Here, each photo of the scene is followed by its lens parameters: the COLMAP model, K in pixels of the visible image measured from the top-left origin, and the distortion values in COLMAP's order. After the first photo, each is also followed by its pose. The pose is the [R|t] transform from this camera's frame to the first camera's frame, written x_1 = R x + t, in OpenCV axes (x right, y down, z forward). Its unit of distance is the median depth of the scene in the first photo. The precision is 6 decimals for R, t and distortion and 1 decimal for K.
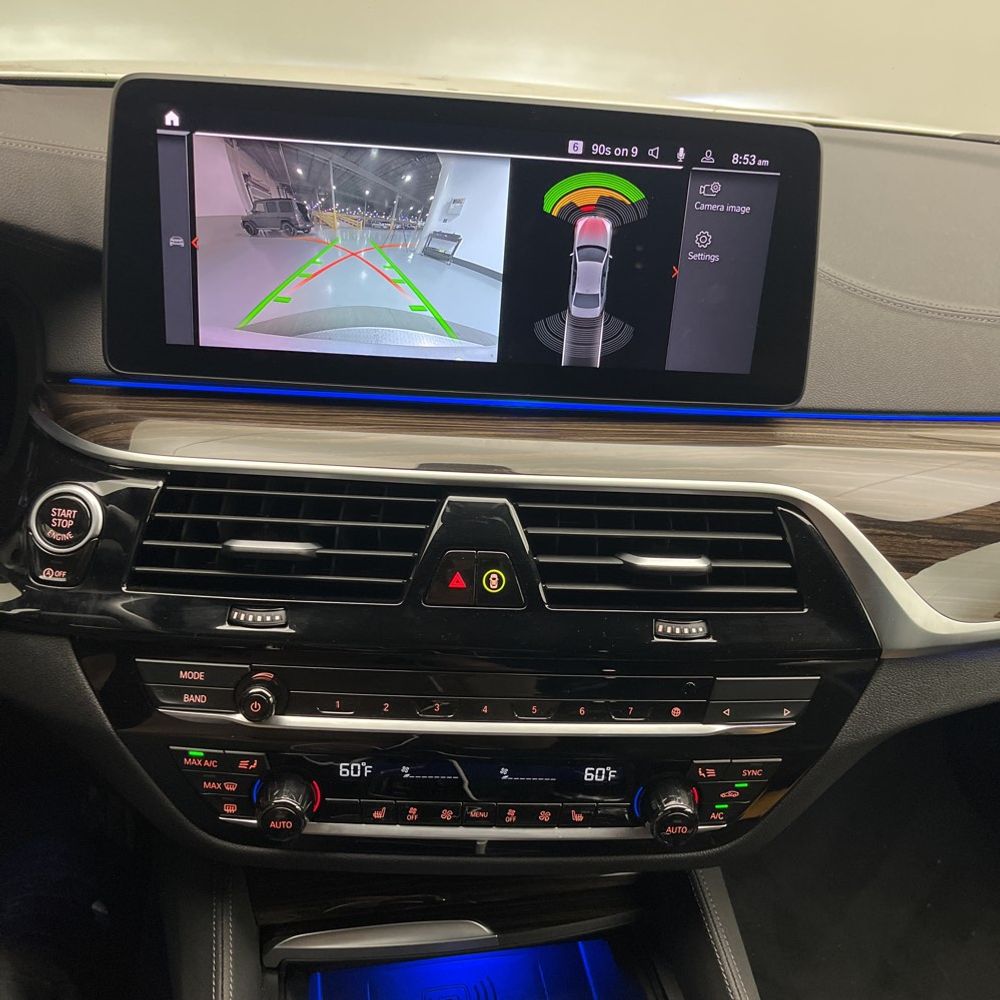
lens RADIAL K [[1037.4, 0, 500.0], [0, 1037.4, 500.0], [0, 0, 1]] dist [0.079452, -0.145403]
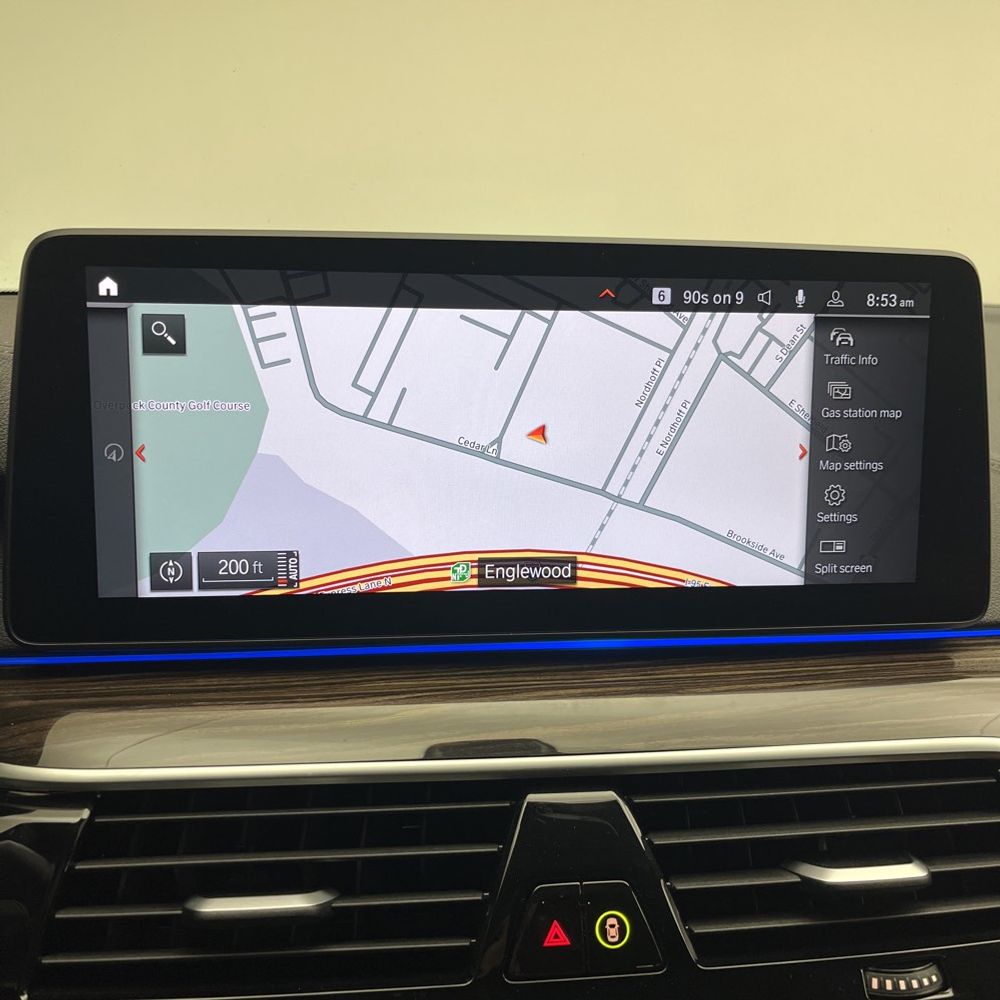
lens RADIAL K [[1009.7, 0, 500.0], [0, 1009.7, 500.0], [0, 0, 1]] dist [0.072854, -0.122718]
pose [[0.996168, -0.066150, 0.057217, -0.091813], [0.077037, 0.973369, -0.215914, -0.048567], [-0.041410, 0.219494, 0.974735, 0.328369]]
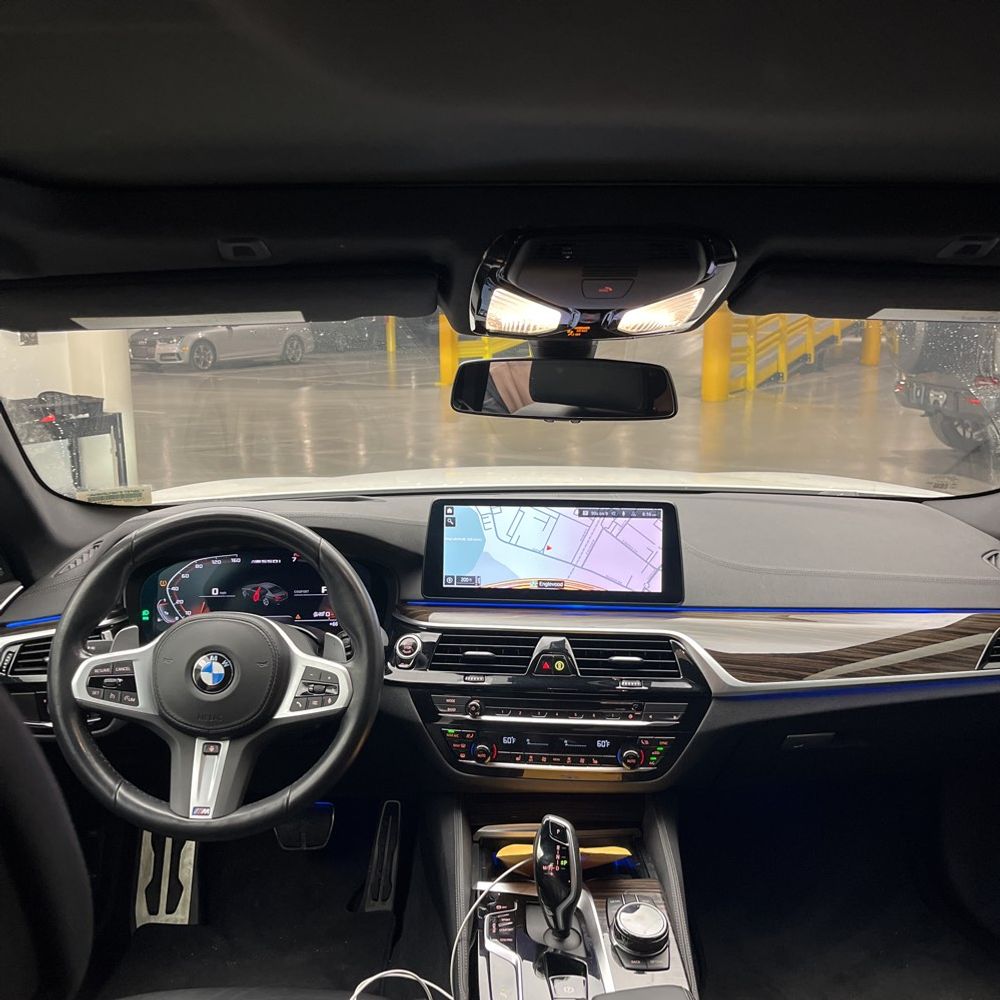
lens RADIAL K [[1009.7, 0, 500.0], [0, 1009.7, 500.0], [0, 0, 1]] dist [0.072854, -0.122718]
pose [[0.985056, -0.047833, -0.165457, 0.293274], [-0.009069, 0.944924, -0.327164, 0.526170], [0.171993, 0.323776, 0.930370, -1.594280]]
